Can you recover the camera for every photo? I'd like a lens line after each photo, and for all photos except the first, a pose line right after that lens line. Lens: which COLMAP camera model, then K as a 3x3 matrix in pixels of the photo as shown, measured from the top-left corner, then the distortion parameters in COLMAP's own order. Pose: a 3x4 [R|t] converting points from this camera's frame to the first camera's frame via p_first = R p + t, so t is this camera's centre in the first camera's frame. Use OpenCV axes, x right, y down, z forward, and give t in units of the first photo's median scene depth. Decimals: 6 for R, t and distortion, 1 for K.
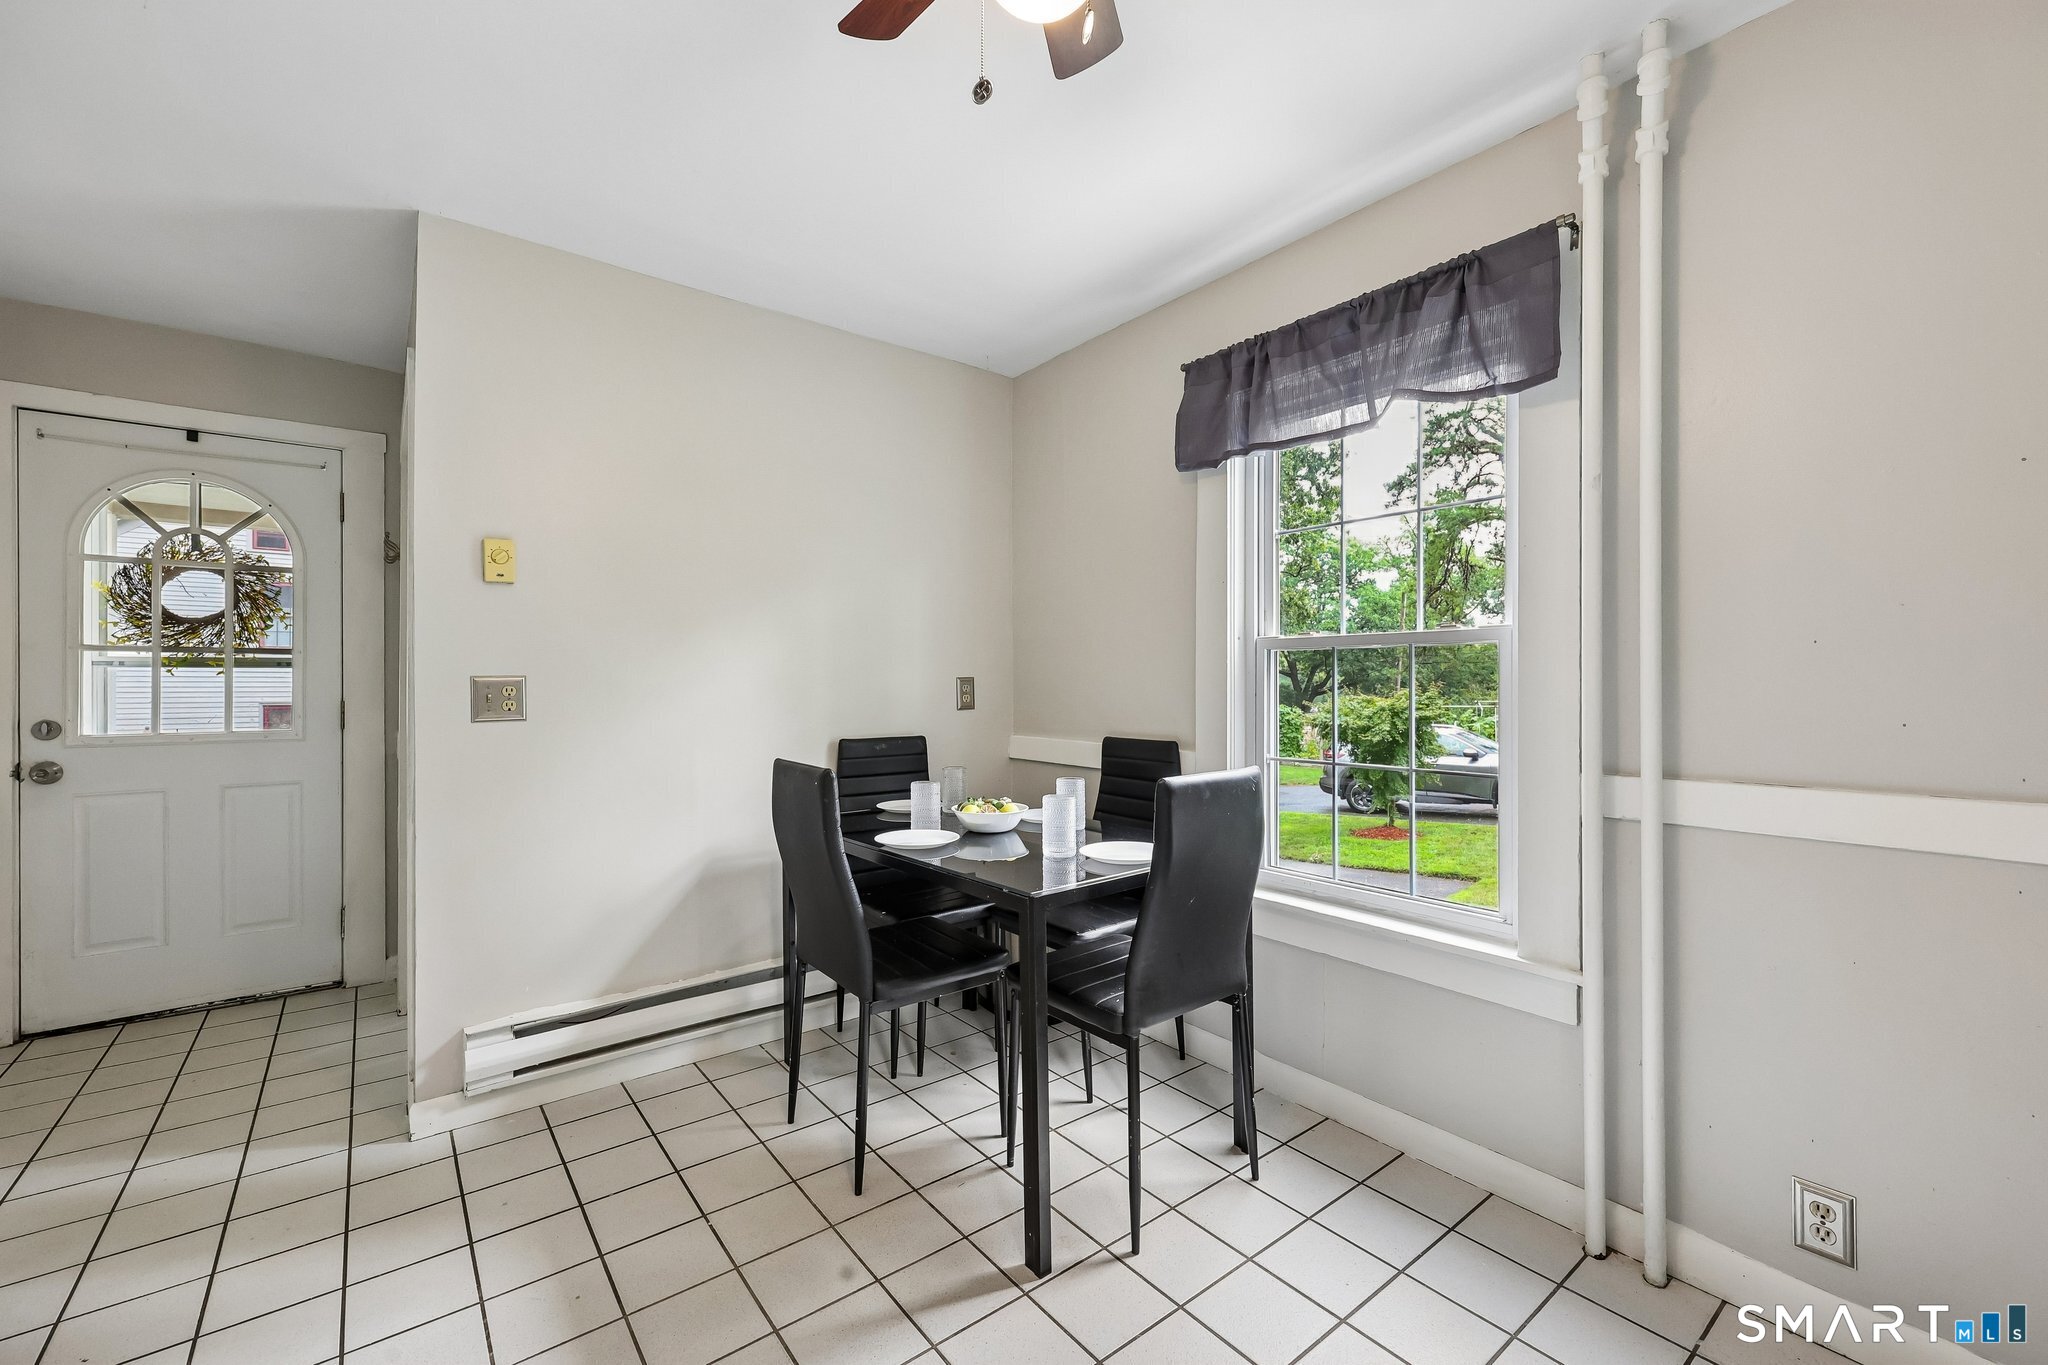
lens RADIAL K [[830.4, 0, 1020.9], [0, 830.4, 680.9], [0, 0, 1]] dist [-0.001103, -0.000020]
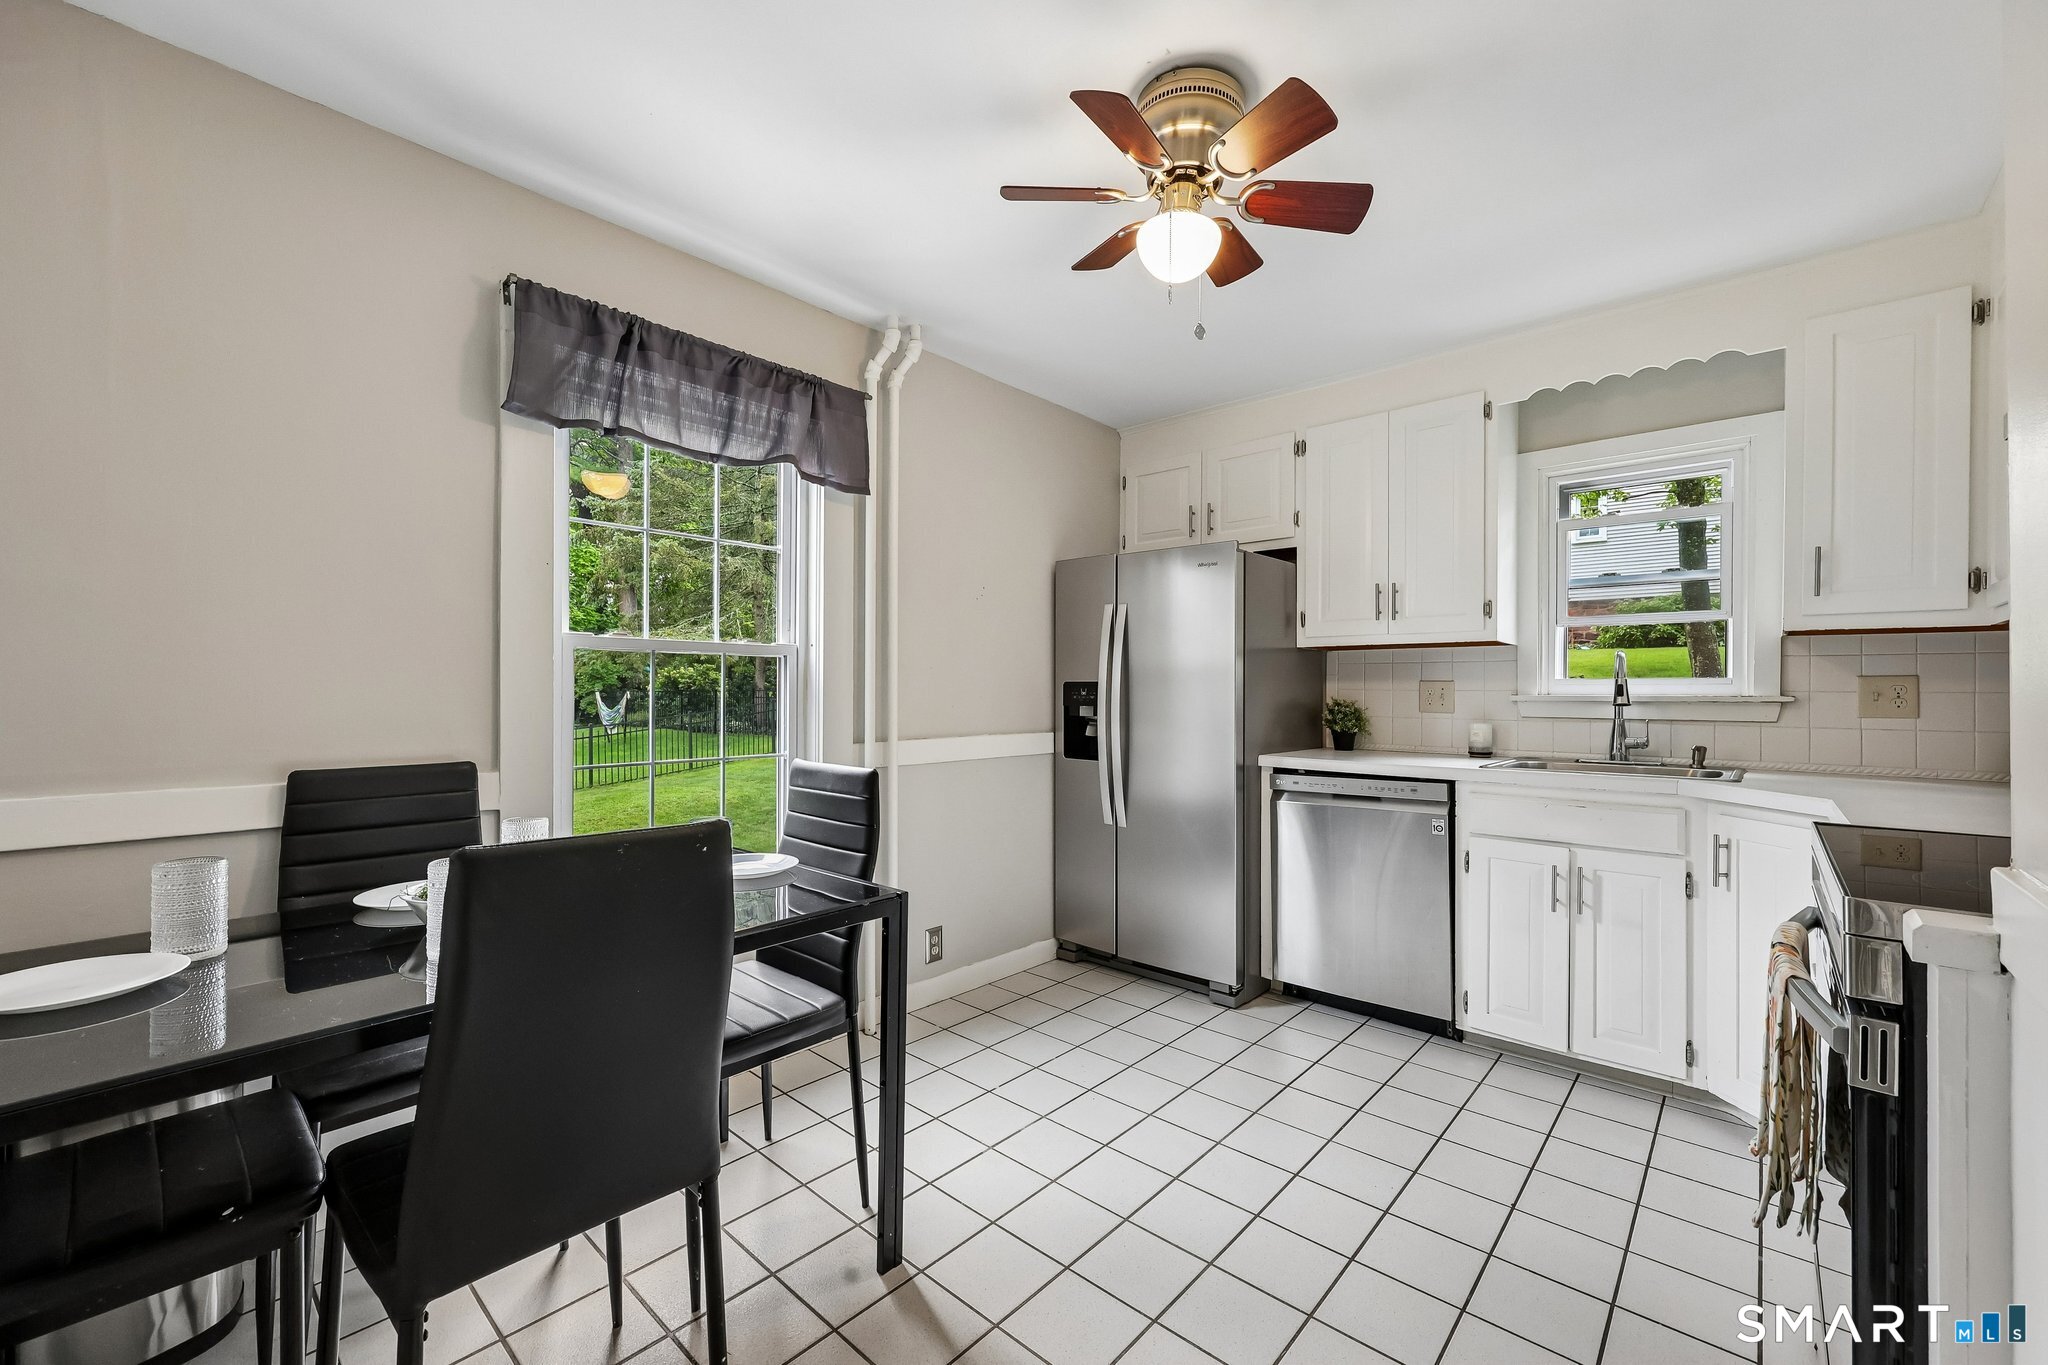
lens RADIAL K [[830.4, 0, 1025.2], [0, 830.4, 690.5], [0, 0, 1]] dist [-0.001103, -0.000020]
pose [[-0.181188, -0.000894, 0.983448, -0.578938], [-0.005819, 0.999983, -0.000164, 0.005227], [-0.983431, -0.005753, -0.181190, 0.587817]]
